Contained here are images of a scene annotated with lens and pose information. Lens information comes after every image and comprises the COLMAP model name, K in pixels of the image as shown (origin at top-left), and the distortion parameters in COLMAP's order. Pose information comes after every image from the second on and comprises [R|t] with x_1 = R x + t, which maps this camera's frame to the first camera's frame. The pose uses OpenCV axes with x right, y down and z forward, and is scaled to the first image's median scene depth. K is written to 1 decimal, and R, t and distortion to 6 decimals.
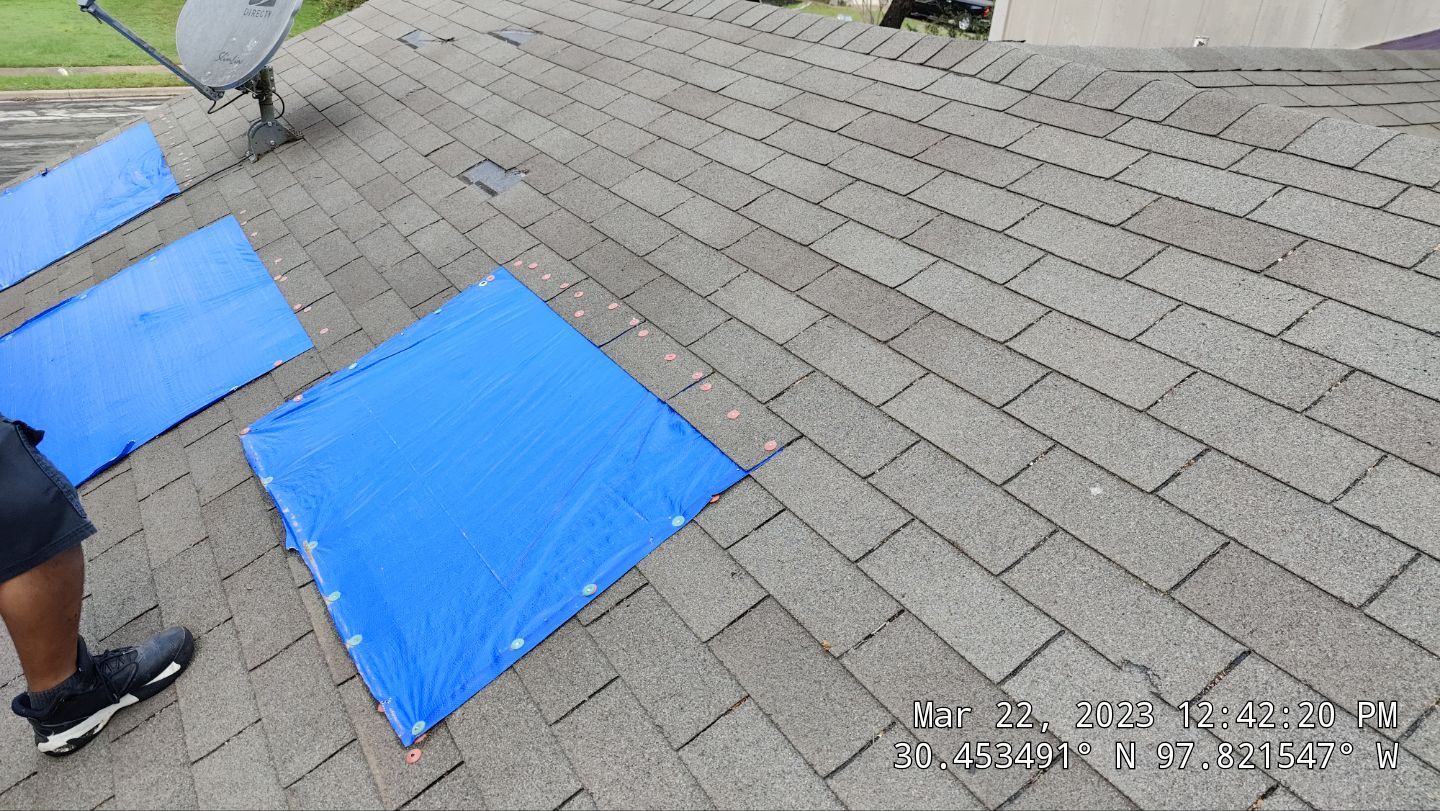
lens RADIAL K [[1000.6, 0, 711.5], [0, 1000.6, 408.6], [0, 0, 1]] dist [0.040535, -0.043439]
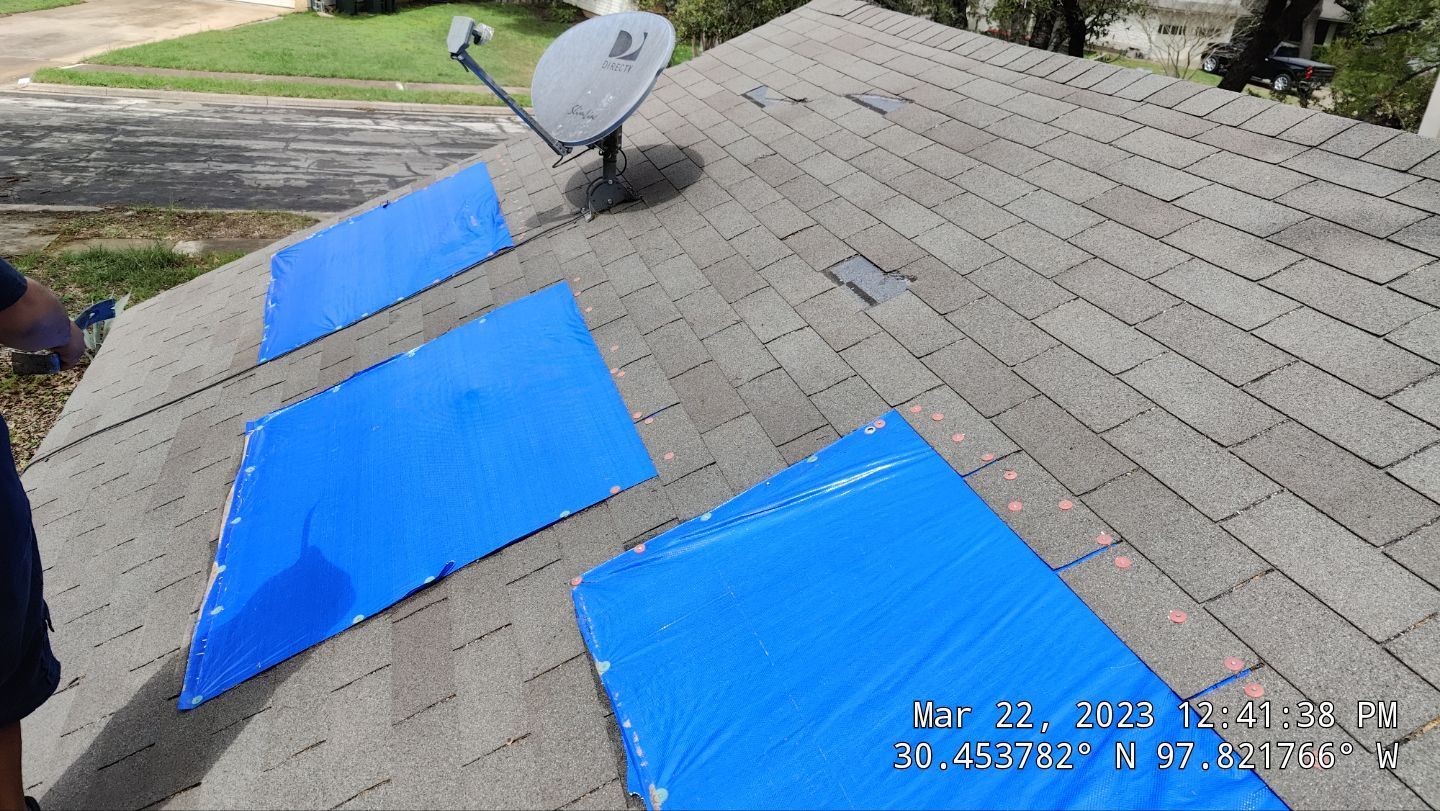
lens RADIAL K [[1008.0, 0, 707.2], [0, 1008.0, 403.0], [0, 0, 1]] dist [0.006050, 0.000492]
pose [[0.964399, 0.128489, -0.231138, -0.123306], [-0.137433, 0.990245, -0.022948, -0.079465], [0.225935, 0.053897, 0.972650, 0.136210]]
